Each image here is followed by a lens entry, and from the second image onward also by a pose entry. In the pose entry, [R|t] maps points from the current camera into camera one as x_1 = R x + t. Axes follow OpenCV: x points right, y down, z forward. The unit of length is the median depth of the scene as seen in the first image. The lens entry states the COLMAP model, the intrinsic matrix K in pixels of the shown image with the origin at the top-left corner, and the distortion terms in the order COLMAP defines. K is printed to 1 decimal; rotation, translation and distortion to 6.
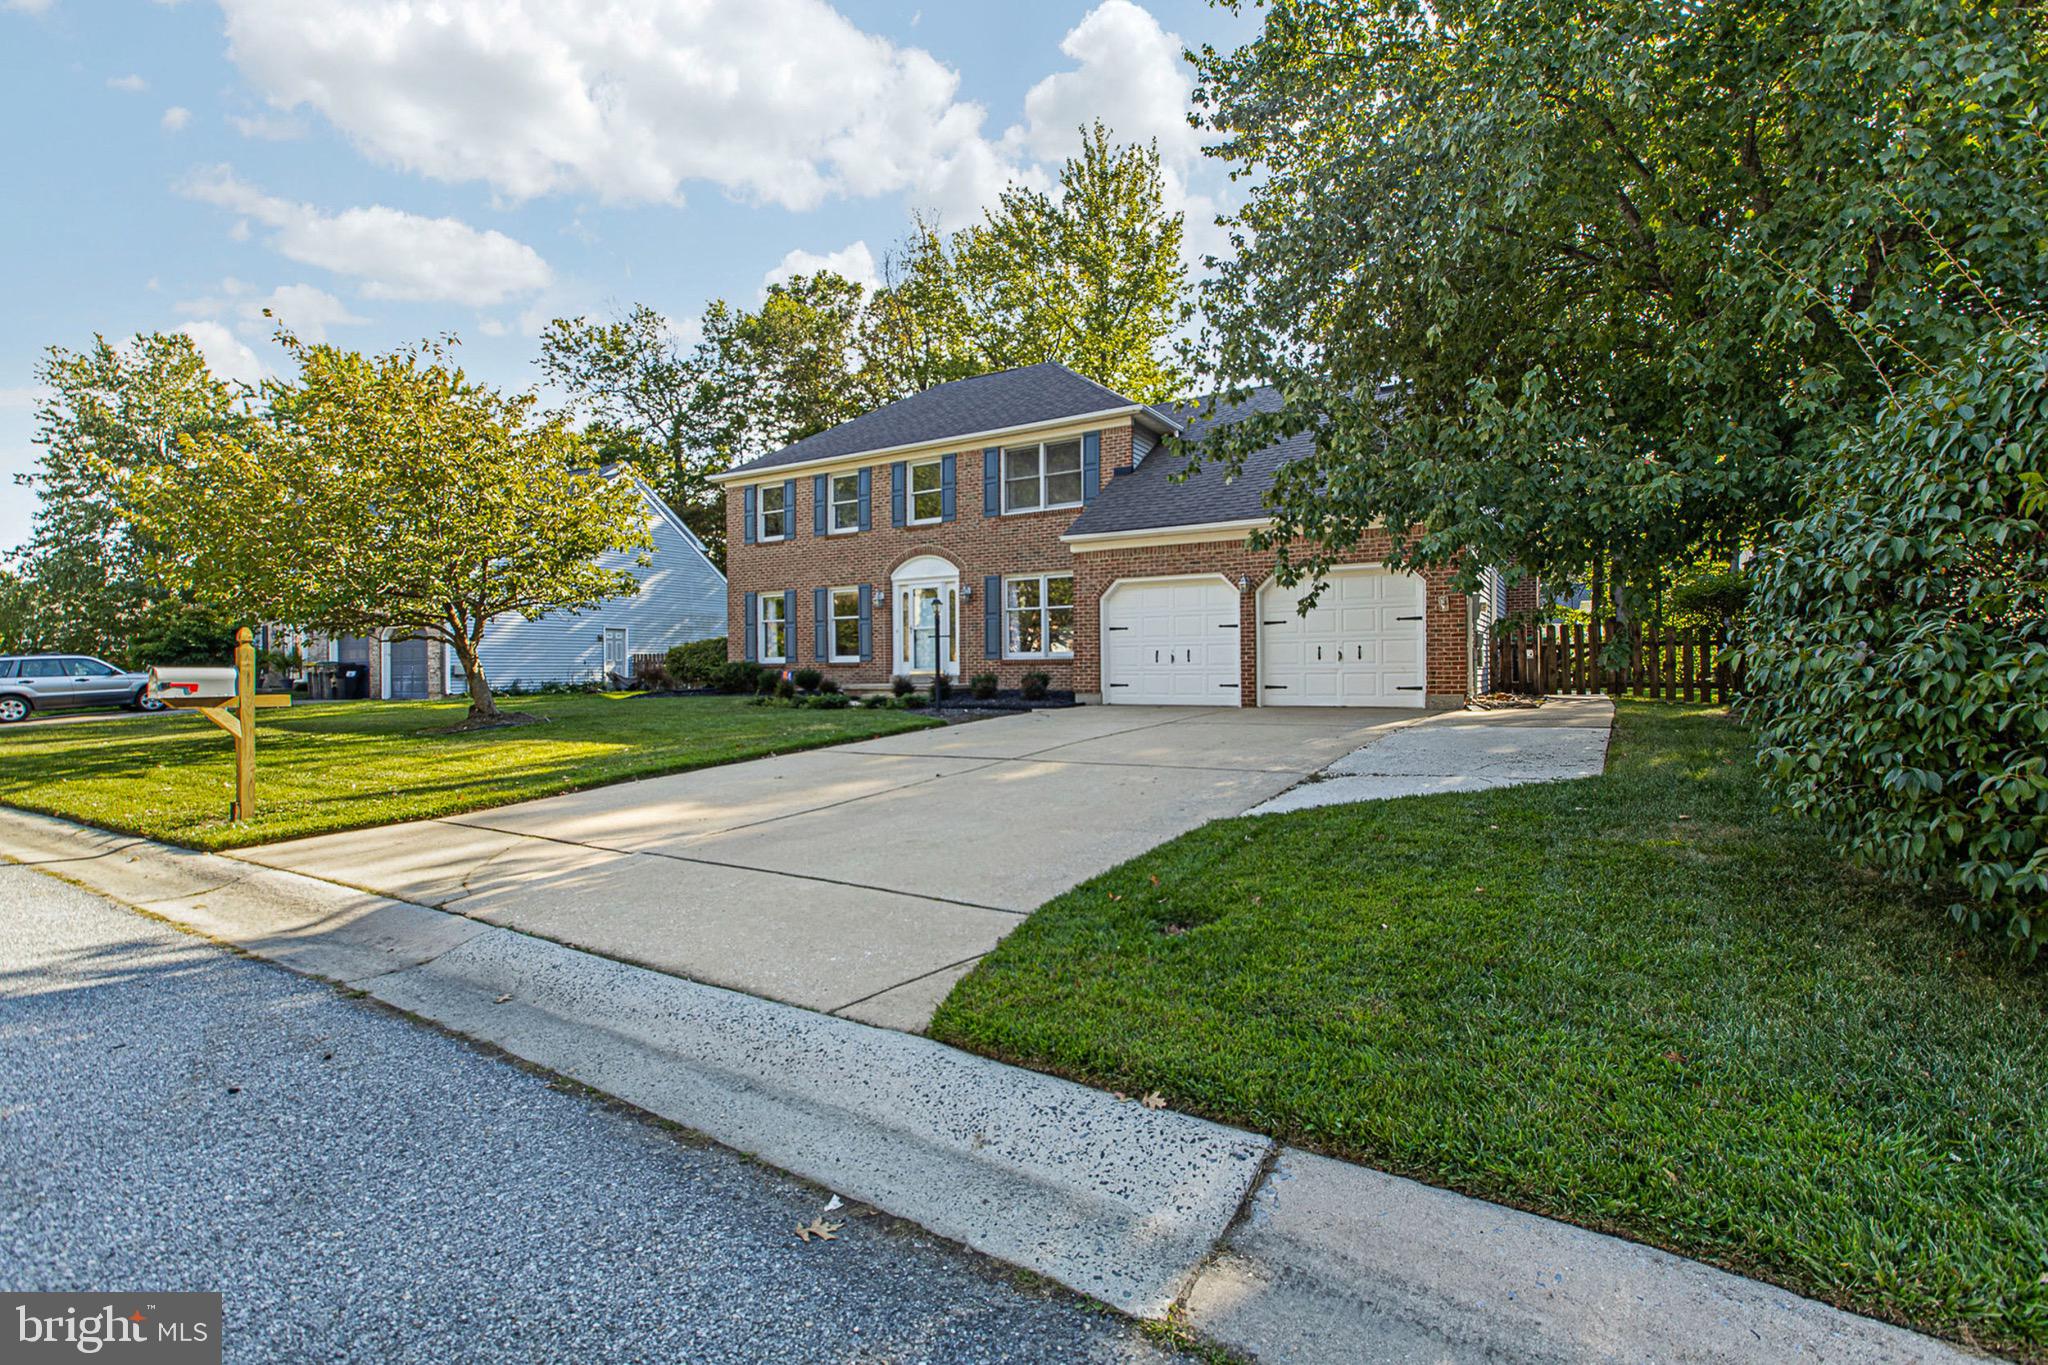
lens RADIAL K [[920.4, 0, 1028.0], [0, 920.4, 674.5], [0, 0, 1]] dist [-0.003944, 0.001440]
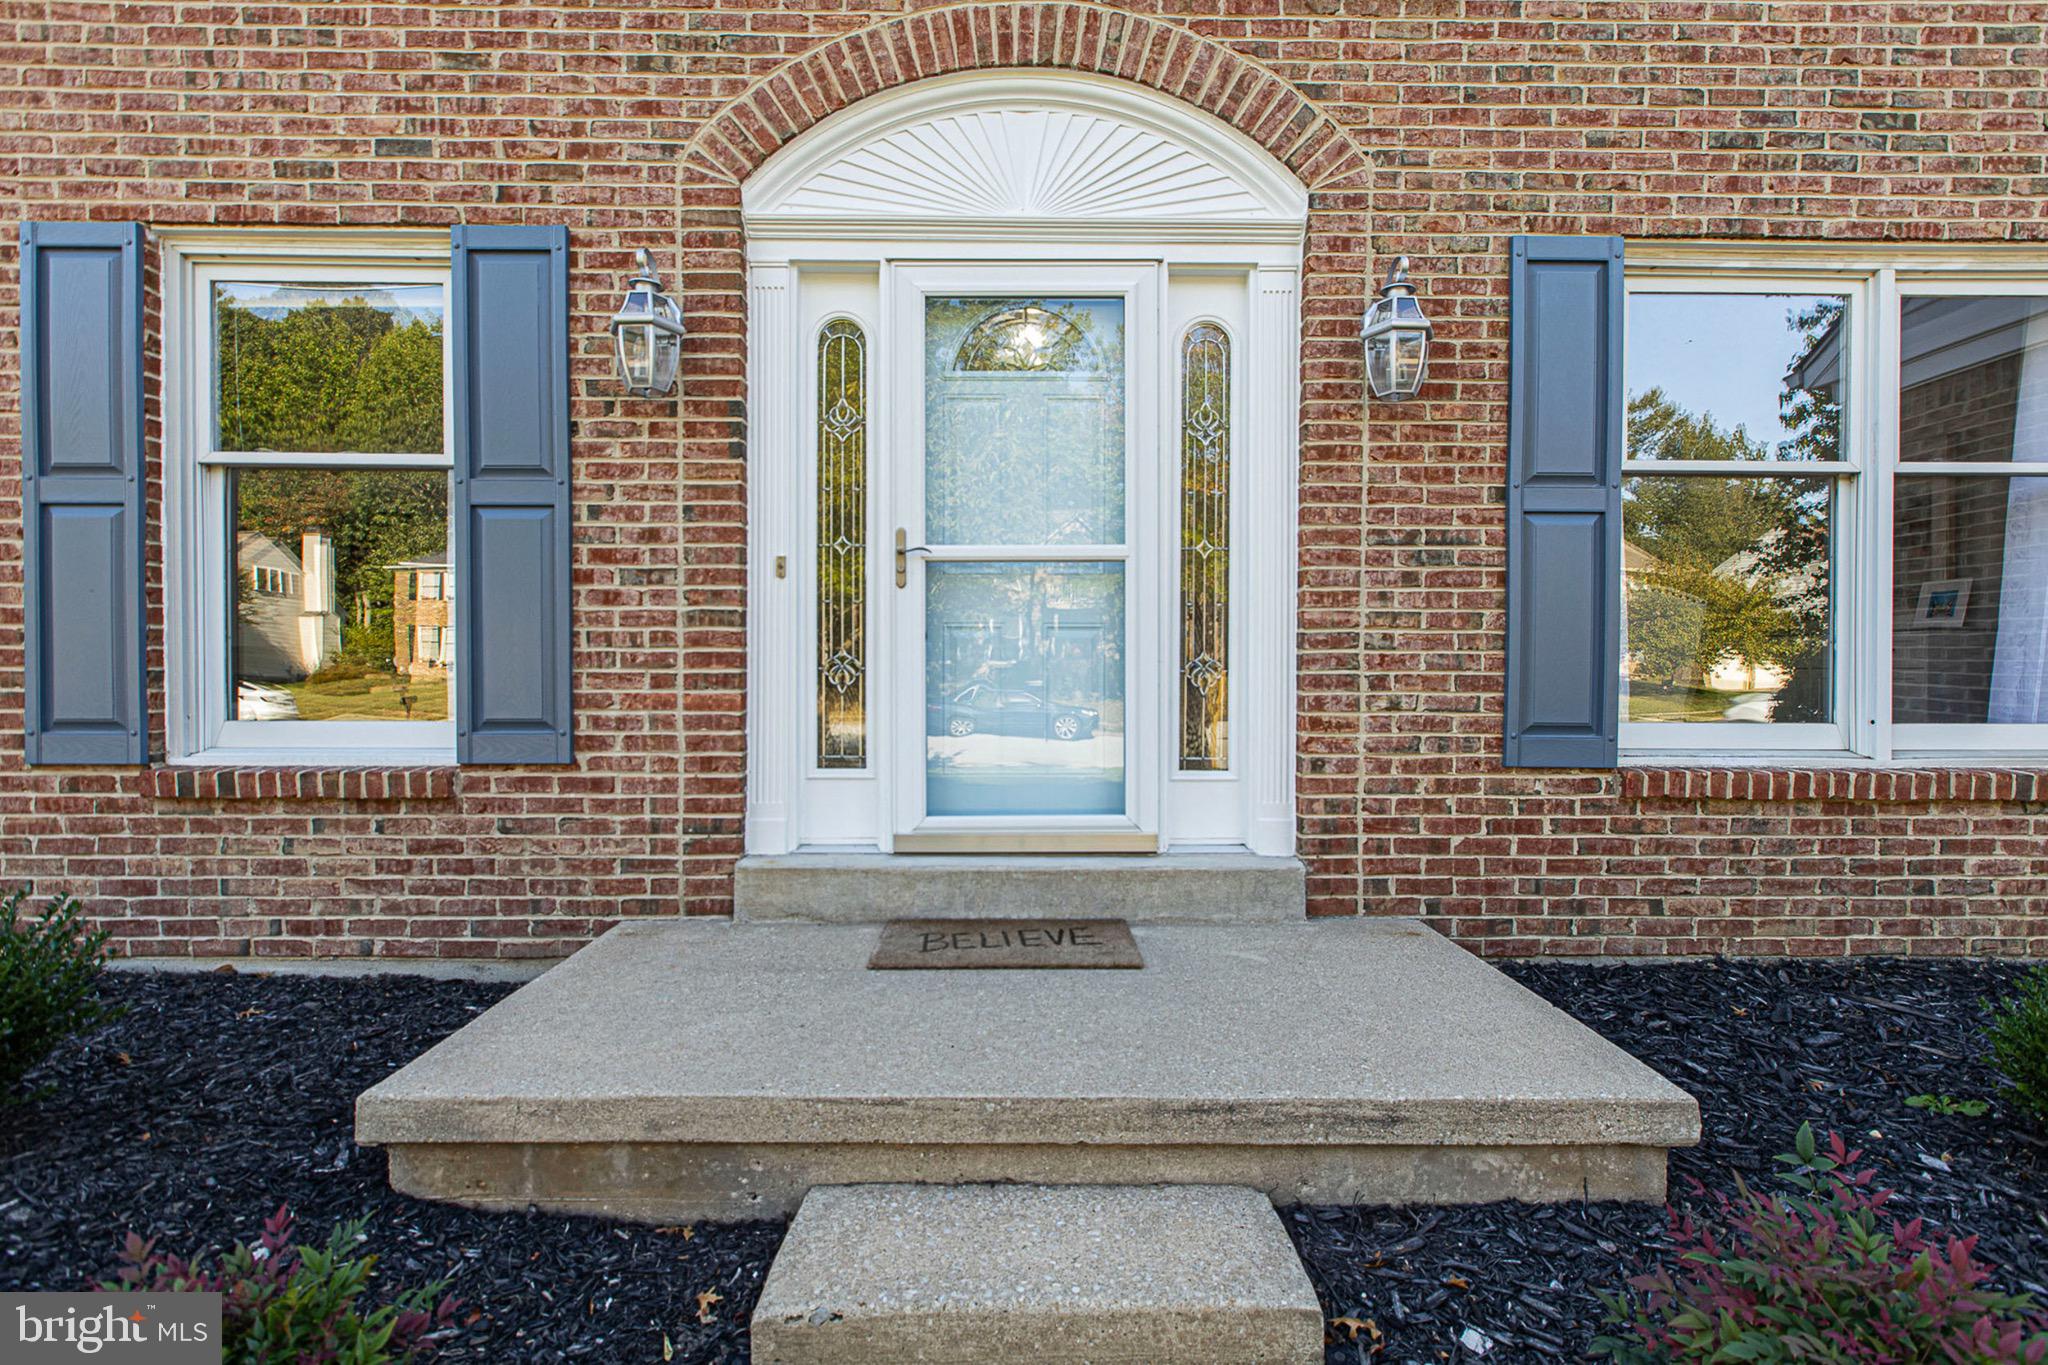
lens RADIAL K [[920.4, 0, 1021.3], [0, 920.4, 692.8], [0, 0, 1]] dist [-0.003944, 0.001440]
pose [[0.849253, 0.003473, 0.527975, -0.200333], [-0.008117, 0.999946, 0.006479, -0.028986], [-0.527924, -0.009788, 0.849235, 0.902174]]
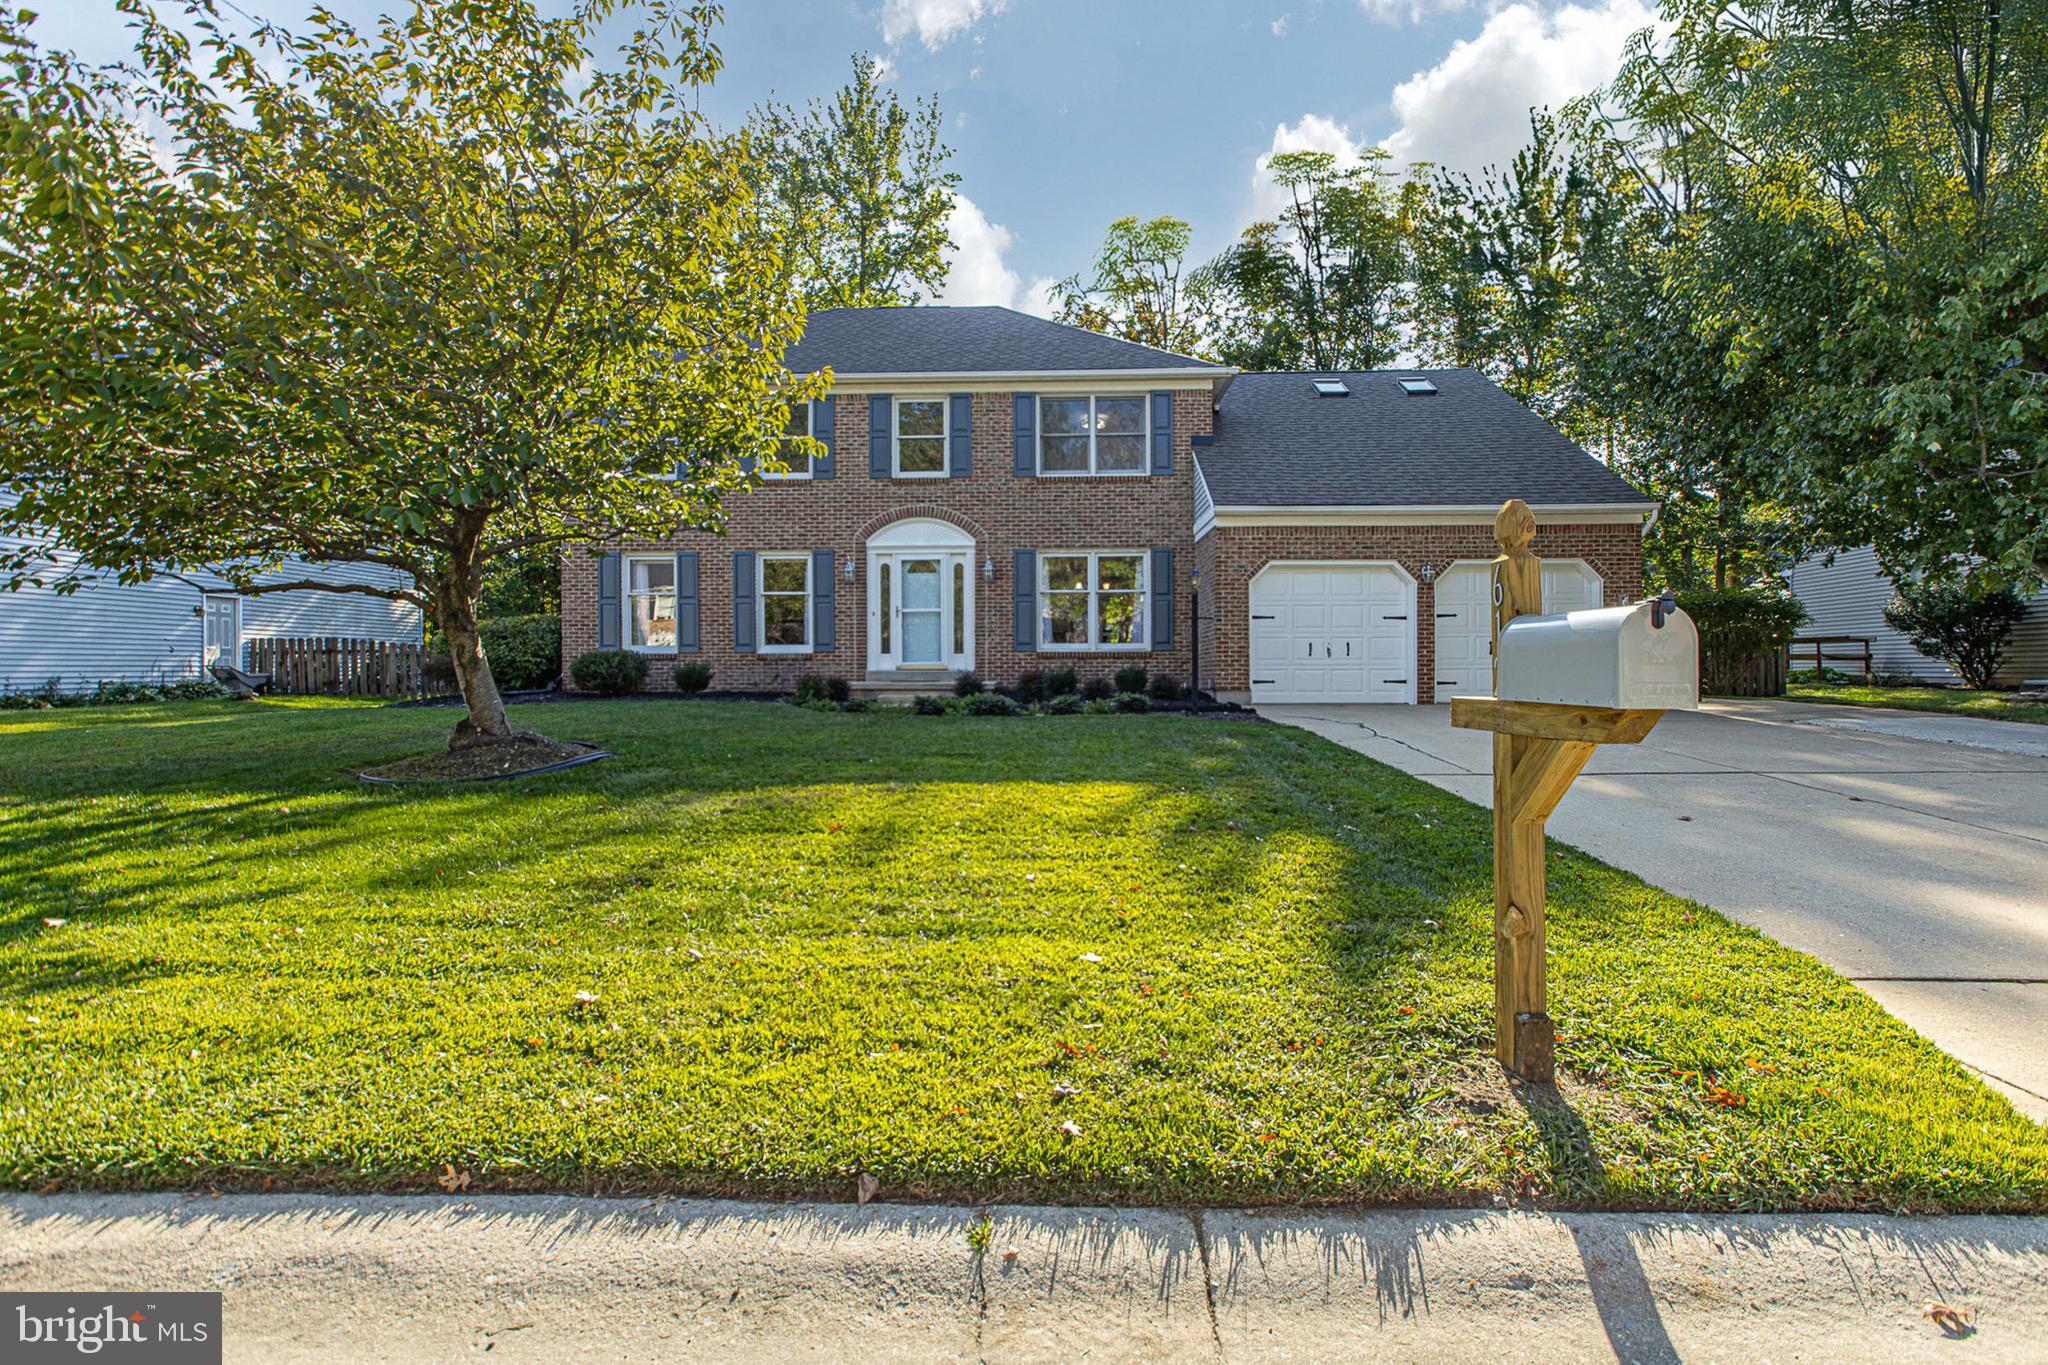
lens RADIAL K [[920.4, 0, 1026.9], [0, 920.4, 677.7], [0, 0, 1]] dist [-0.003944, 0.001440]
pose [[0.874744, -0.000203, 0.484584, -0.429296], [-0.002114, 0.999989, 0.004235, 0.003693], [-0.484580, -0.004729, 0.874734, 0.278004]]
